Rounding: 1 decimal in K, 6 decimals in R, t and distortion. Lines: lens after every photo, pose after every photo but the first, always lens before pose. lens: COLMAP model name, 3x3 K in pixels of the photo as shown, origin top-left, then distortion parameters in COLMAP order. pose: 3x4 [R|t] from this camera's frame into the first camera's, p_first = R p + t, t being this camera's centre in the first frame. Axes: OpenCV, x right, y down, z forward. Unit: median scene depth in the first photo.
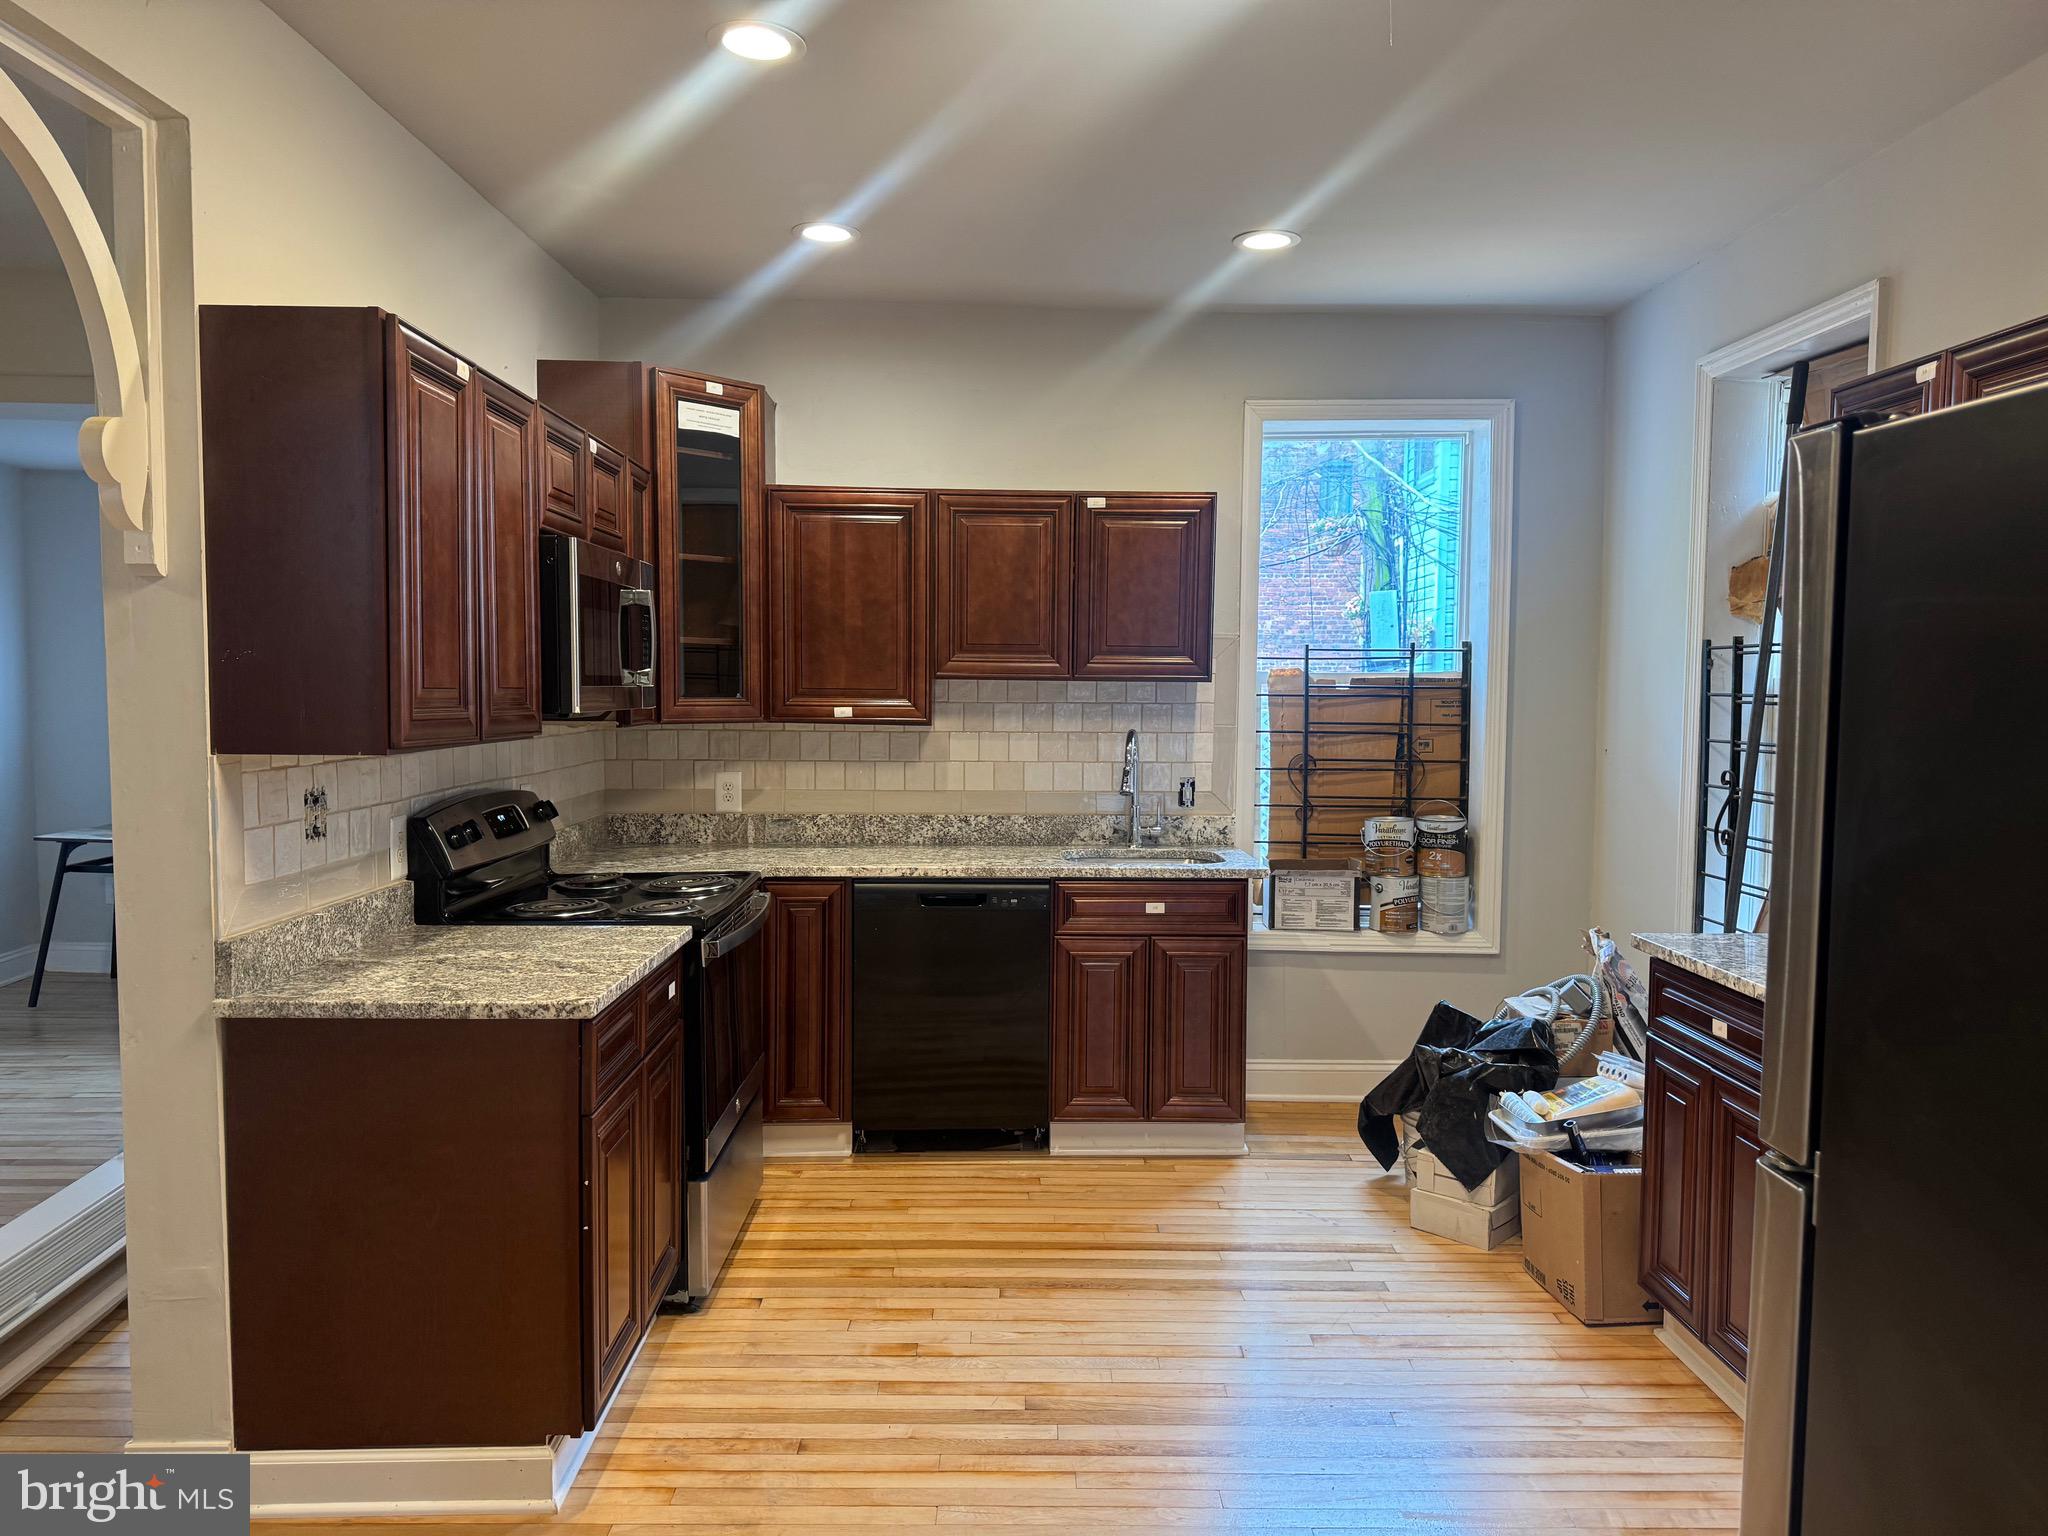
lens RADIAL K [[1423.2, 0, 1020.5], [0, 1423.2, 763.6], [0, 0, 1]] dist [0.148060, -0.191999]
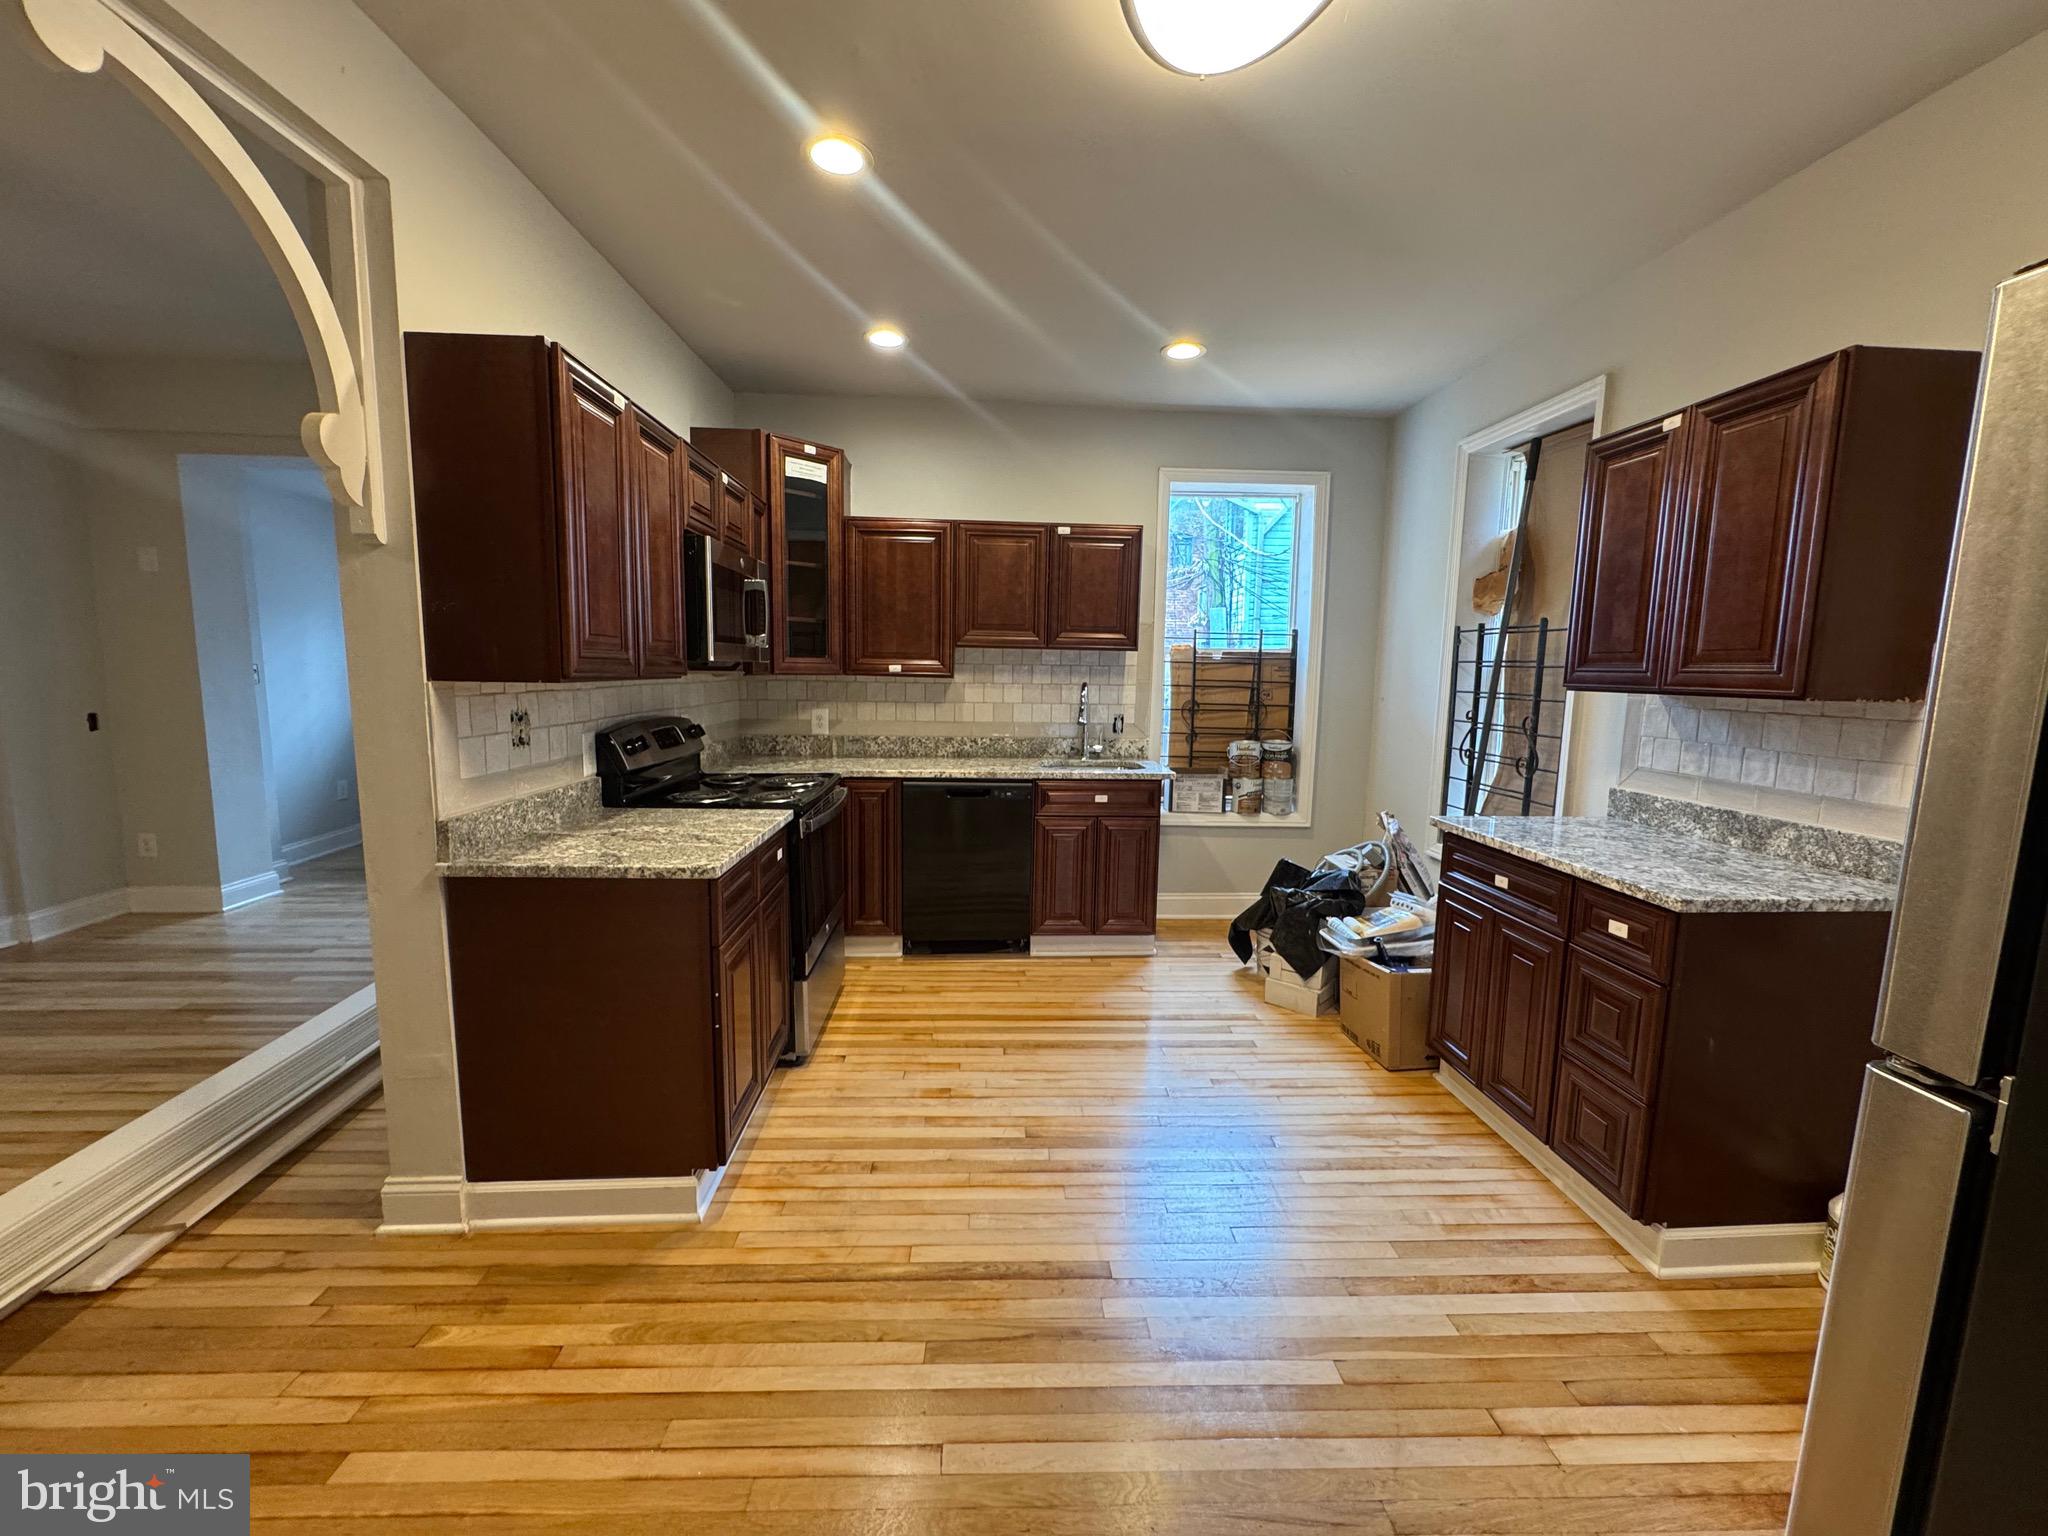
lens RADIAL K [[819.2, 0, 1020.5], [0, 819.2, 761.6], [0, 0, 1]] dist [-0.000569, -0.000127]
pose [[0.999412, 0.005801, 0.033794, -0.023625], [-0.007789, 0.998228, 0.058998, 0.011664], [-0.033392, -0.059227, 0.997686, 0.143890]]
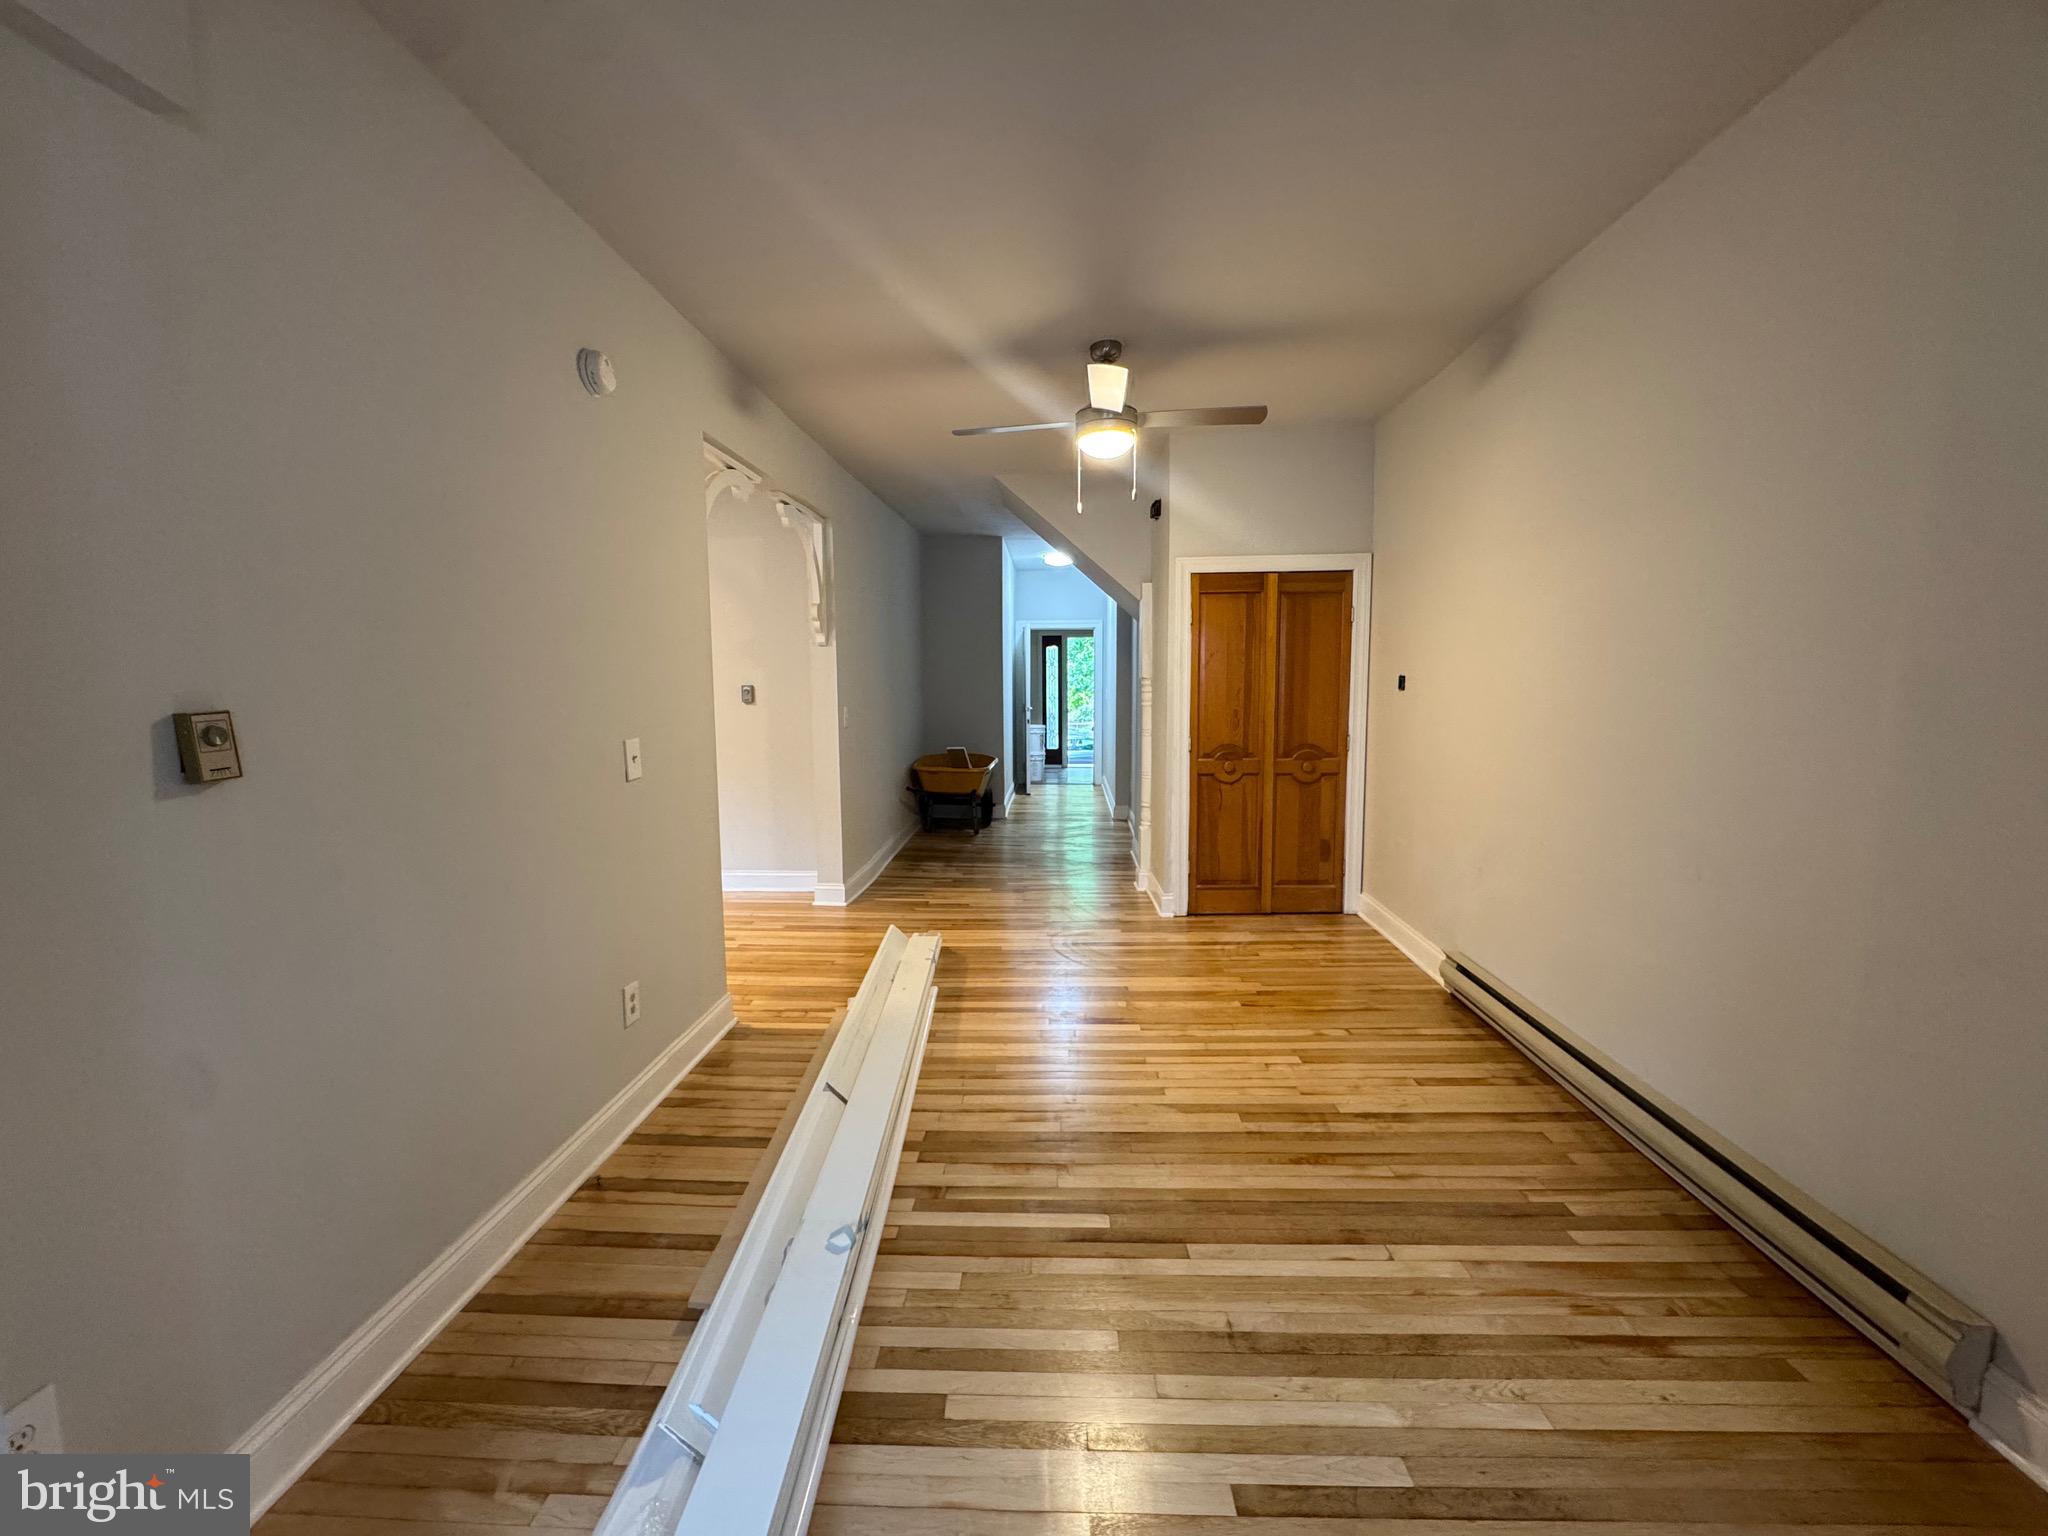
lens RADIAL K [[814.0, 0, 1024.0], [0, 814.0, 768.0], [0, 0, 1]] dist [-0.001366, -0.000002]
pose [[-0.998214, -0.007116, 0.059320, -0.755549], [0.003092, 0.985398, 0.170238, -0.077105], [-0.059665, 0.170117, -0.983616, 1.430979]]
